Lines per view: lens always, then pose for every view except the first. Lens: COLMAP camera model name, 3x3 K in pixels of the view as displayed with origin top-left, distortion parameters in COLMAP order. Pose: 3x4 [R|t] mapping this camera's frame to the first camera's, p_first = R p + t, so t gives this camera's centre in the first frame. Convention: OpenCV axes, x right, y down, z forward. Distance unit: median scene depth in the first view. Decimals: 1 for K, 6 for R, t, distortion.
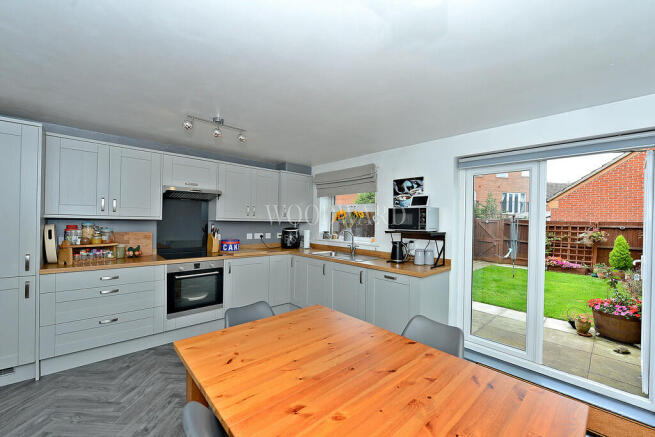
lens RADIAL K [[277.2, 0, 327.5], [0, 277.2, 219.0], [0, 0, 1]] dist [0.001885, -0.000493]
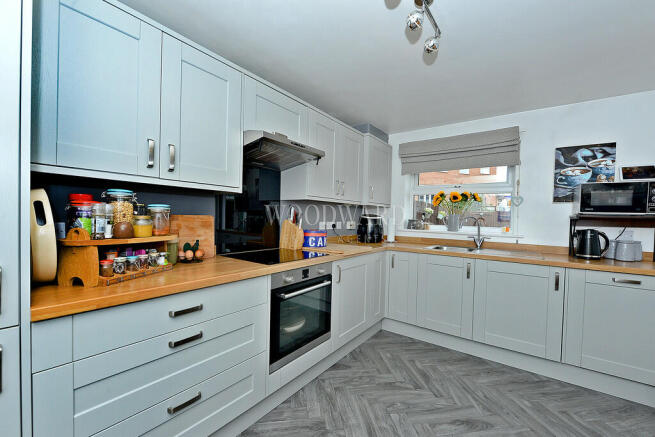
lens RADIAL K [[277.2, 0, 340.4], [0, 277.2, 214.6], [0, 0, 1]] dist [0.001885, -0.000493]
pose [[0.979779, 0.006650, 0.199974, -0.448986], [-0.008404, 0.999933, 0.007923, 0.034810], [-0.199908, -0.009444, 0.979769, 0.360678]]
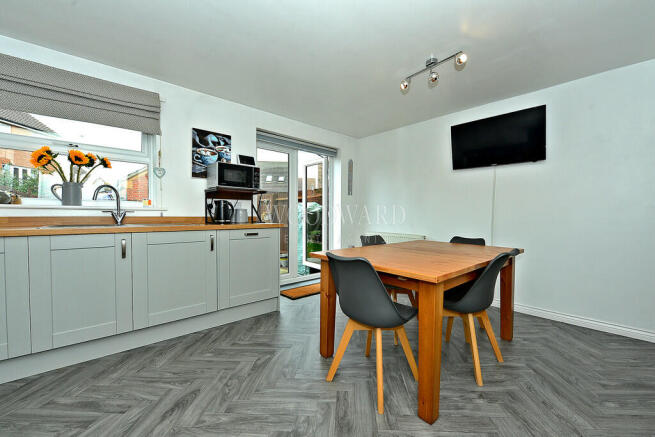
lens RADIAL K [[277.2, 0, 325.7], [0, 277.2, 222.4], [0, 0, 1]] dist [0.001885, -0.000493]
pose [[-0.000388, -0.027155, 0.999631, -0.555779], [-0.005234, 0.999618, 0.027152, 0.108043], [-0.999986, -0.005221, -0.000530, 0.569383]]
